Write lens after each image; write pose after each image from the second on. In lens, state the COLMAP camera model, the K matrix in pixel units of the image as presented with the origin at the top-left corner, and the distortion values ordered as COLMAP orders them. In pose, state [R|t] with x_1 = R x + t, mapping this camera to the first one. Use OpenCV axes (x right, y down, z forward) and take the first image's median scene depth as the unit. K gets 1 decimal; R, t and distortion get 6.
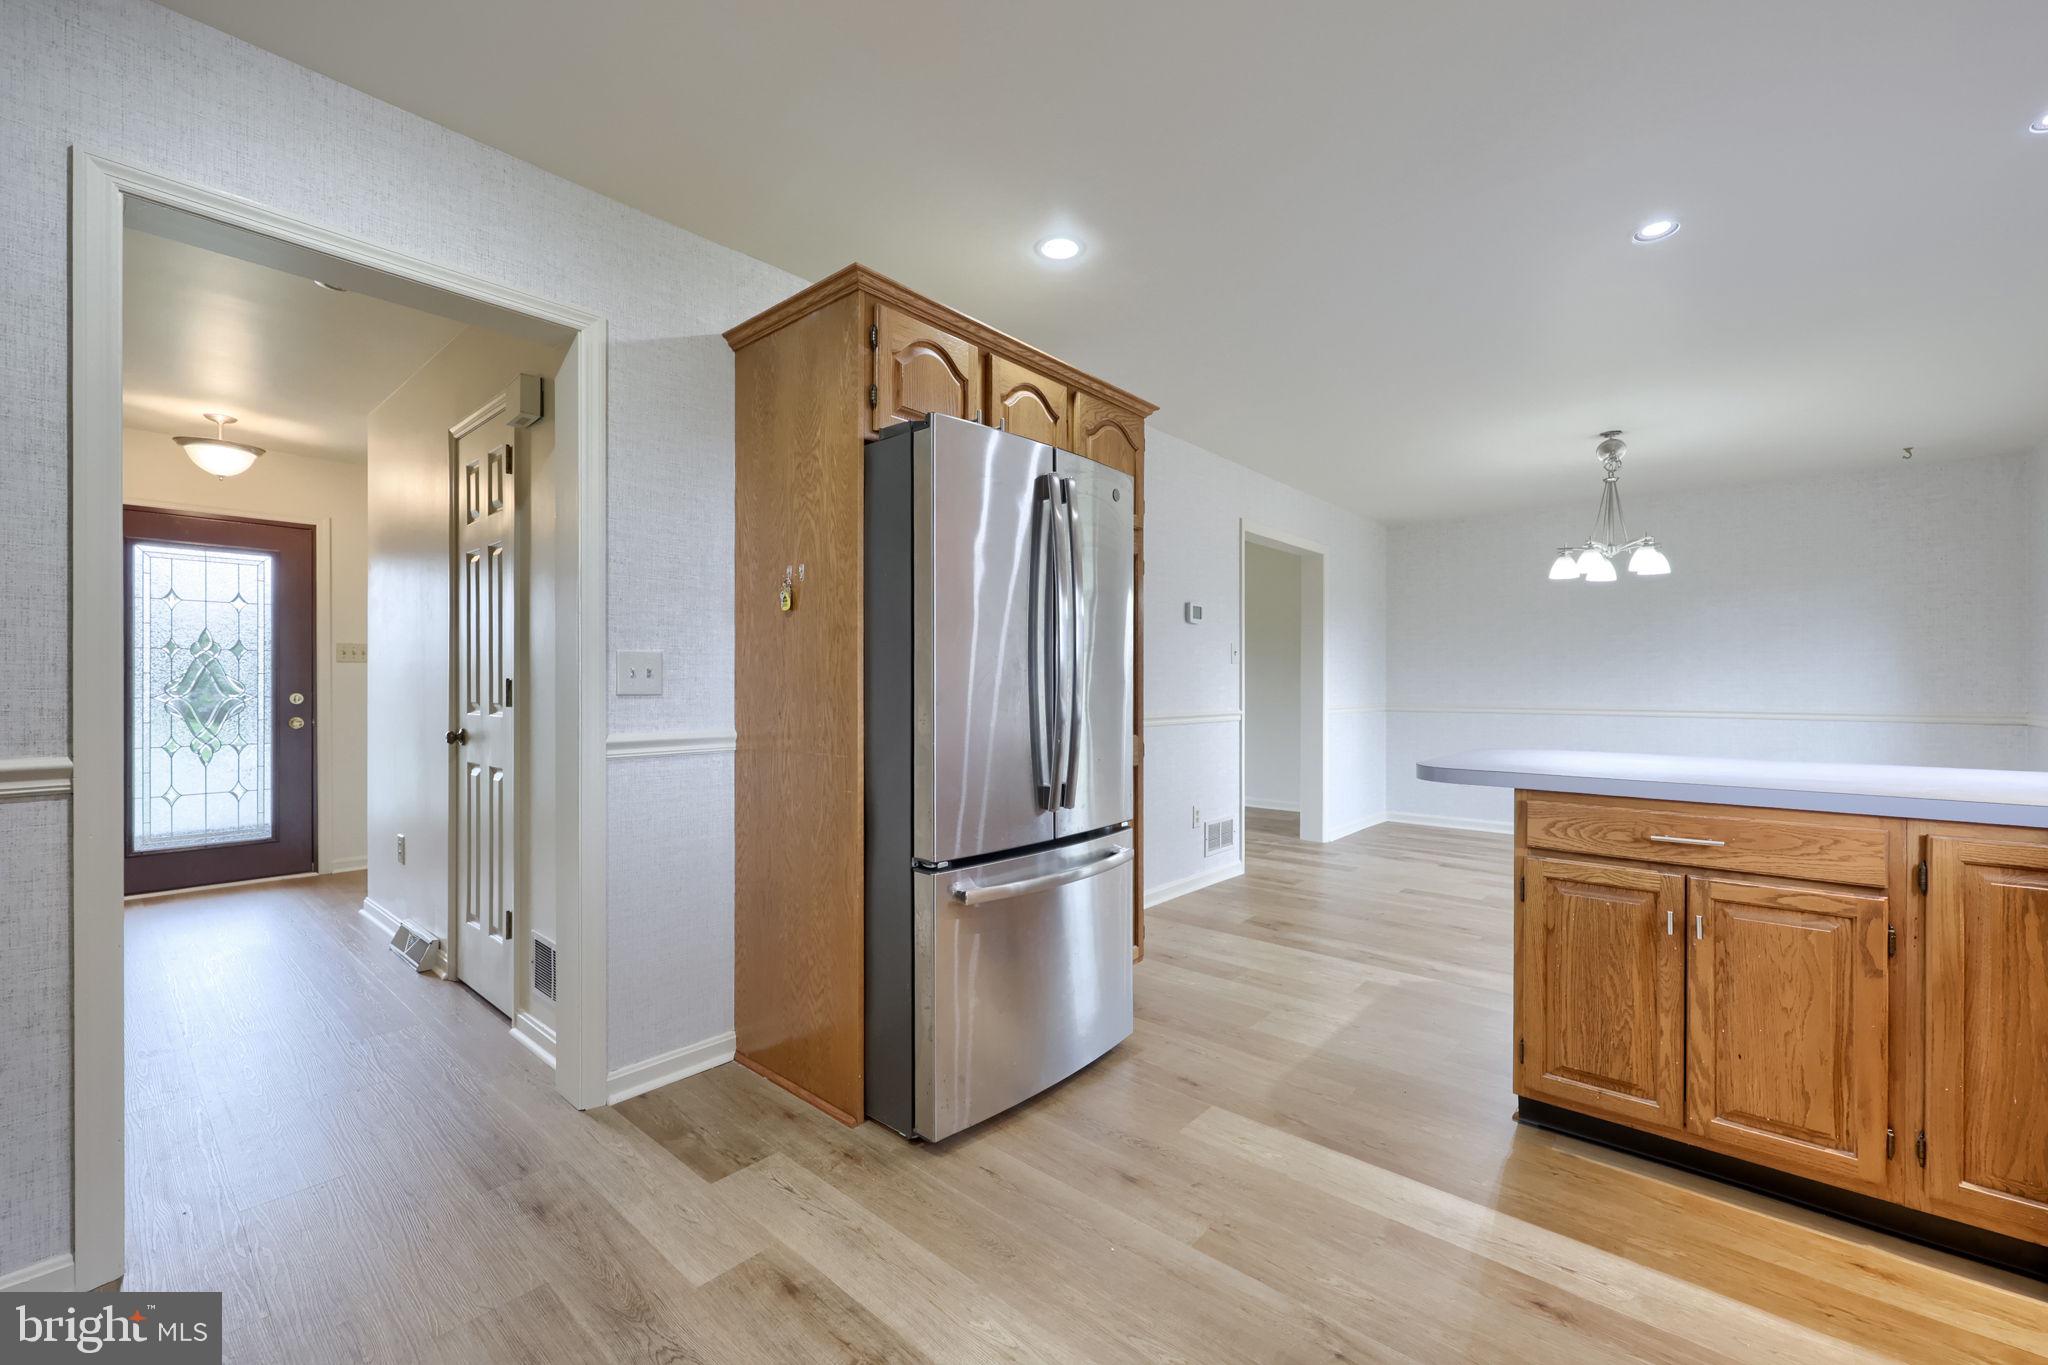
lens RADIAL K [[841.5, 0, 1016.7], [0, 841.5, 685.8], [0, 0, 1]] dist [-0.002276, -0.000011]
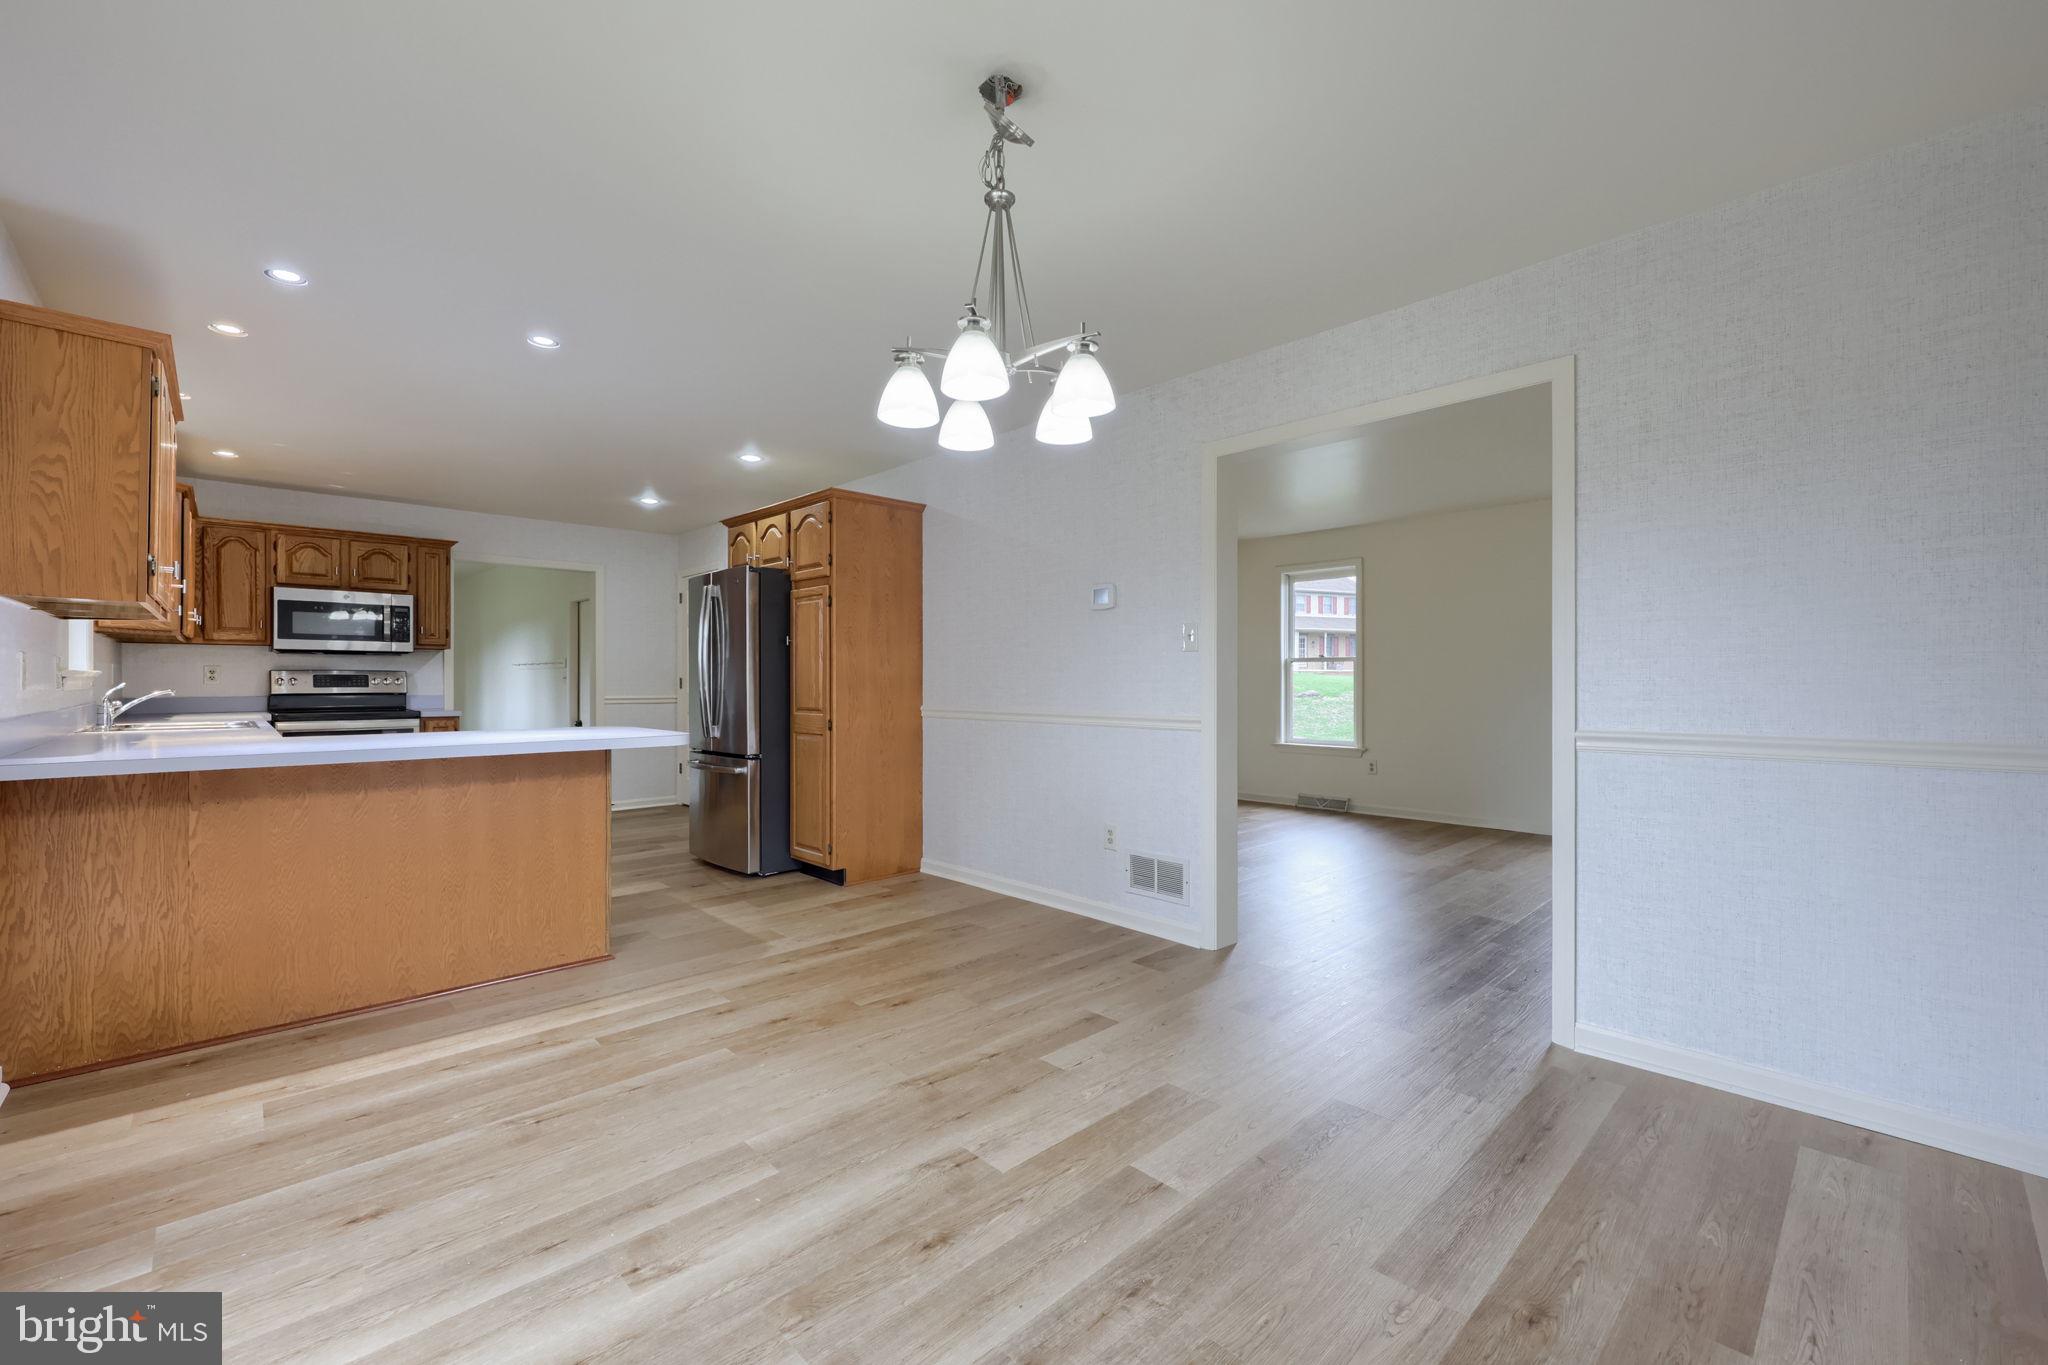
lens RADIAL K [[841.5, 0, 1016.7], [0, 841.5, 685.8], [0, 0, 1]] dist [-0.002276, -0.000011]
pose [[-0.085599, 0.006526, -0.996308, 2.391717], [-0.002389, 0.999974, 0.006756, -0.005576], [0.996327, 0.002958, -0.085582, 2.197234]]
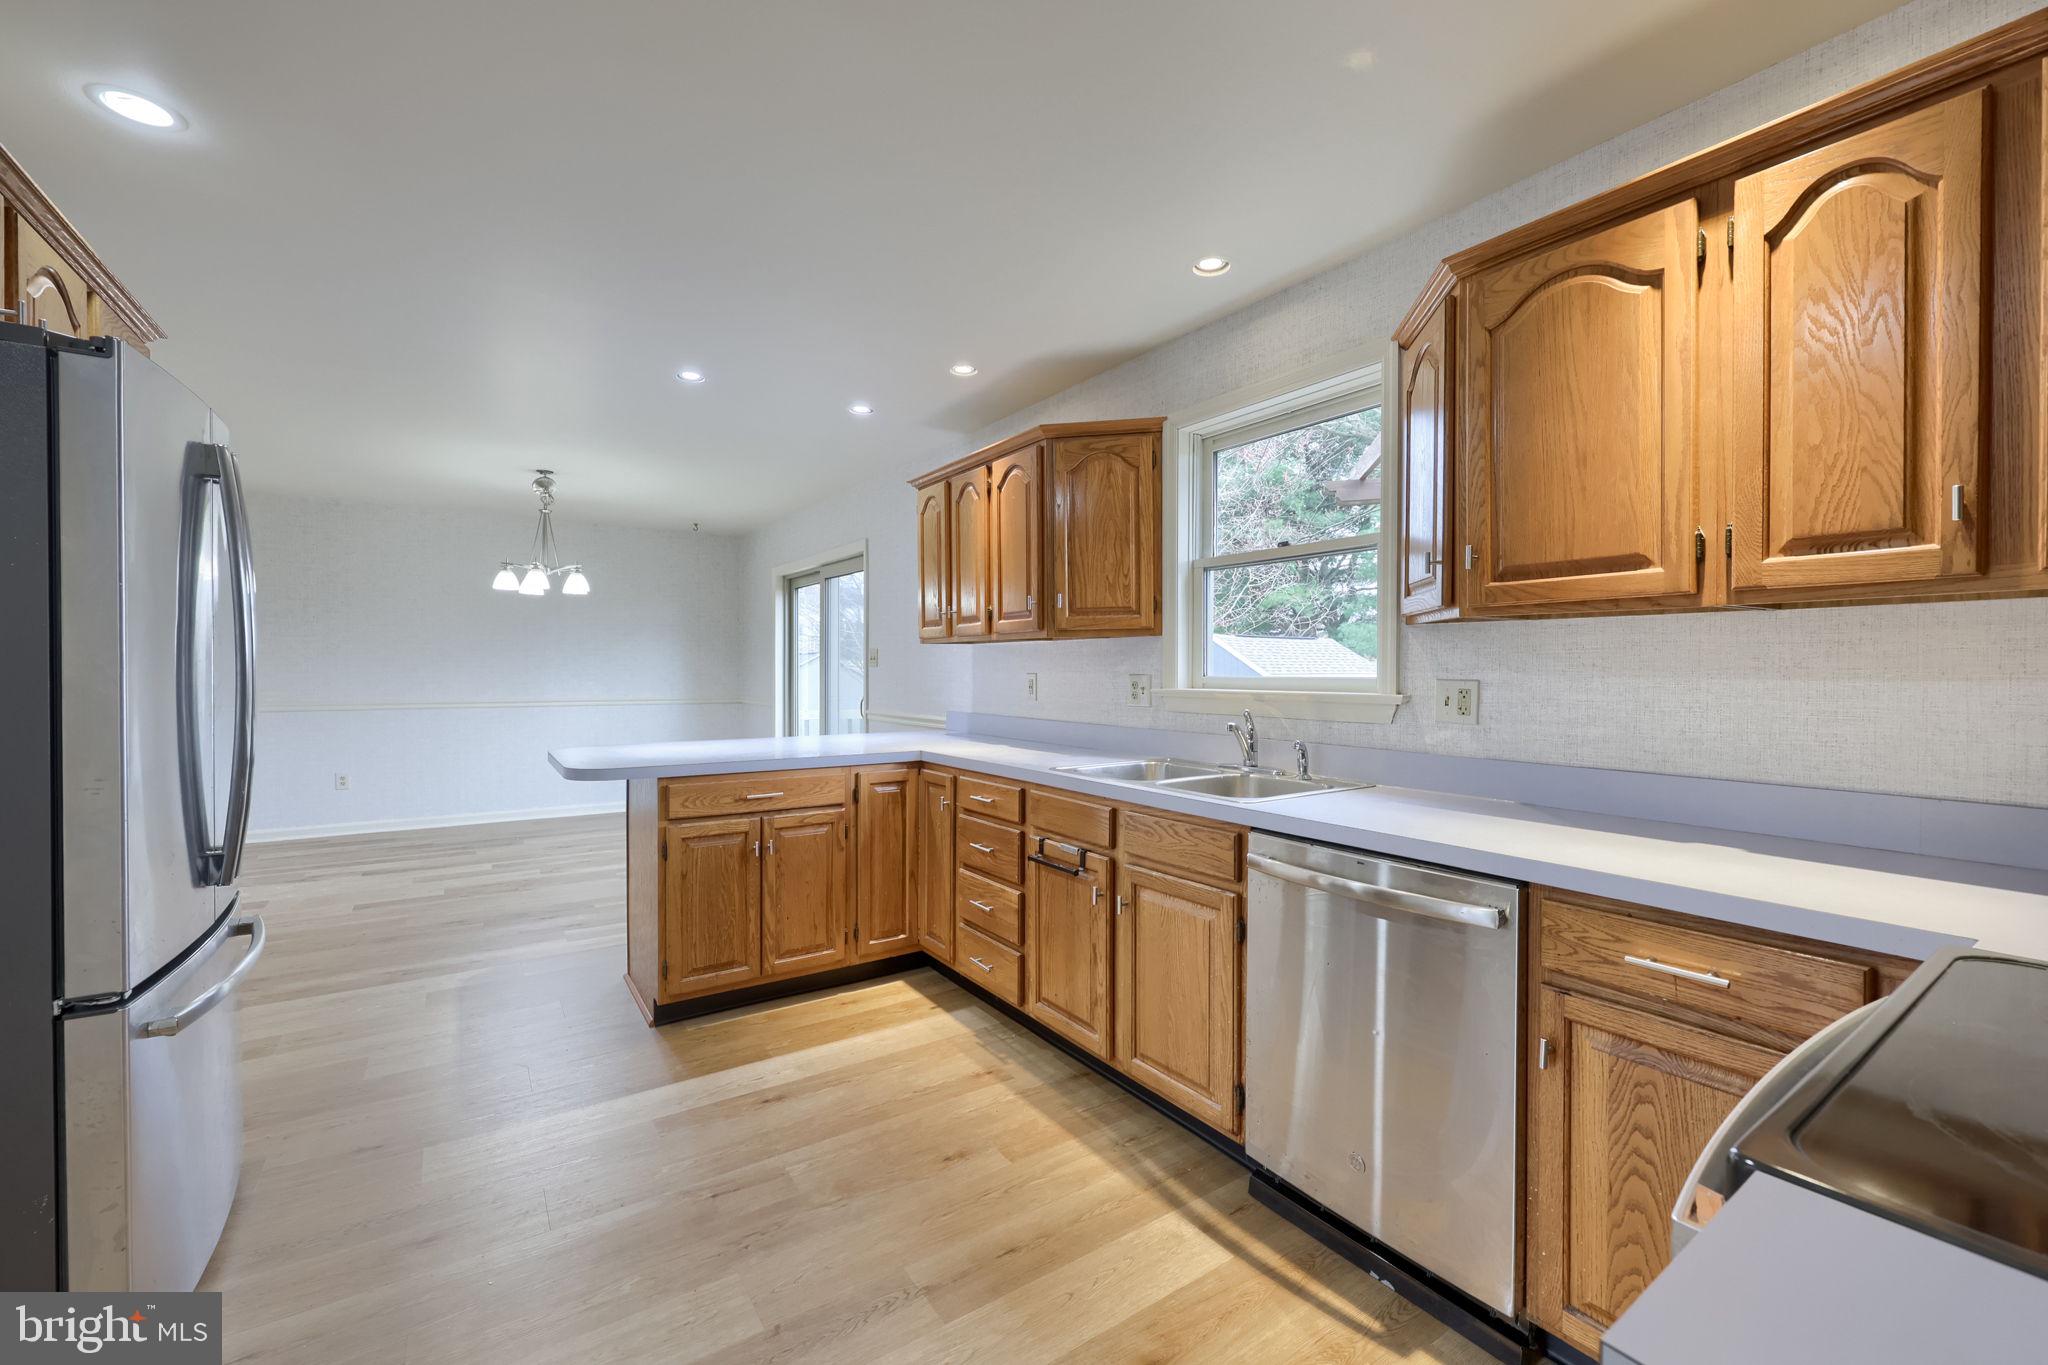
lens RADIAL K [[831.2, 0, 1034.3], [0, 831.2, 679.3], [0, 0, 1]] dist [0.002071, 0.000123]
pose [[0.239128, -0.014401, 0.970881, -0.565044], [-0.001544, 0.999883, 0.015211, -0.057063], [-0.970987, -0.005136, 0.239078, 0.108193]]
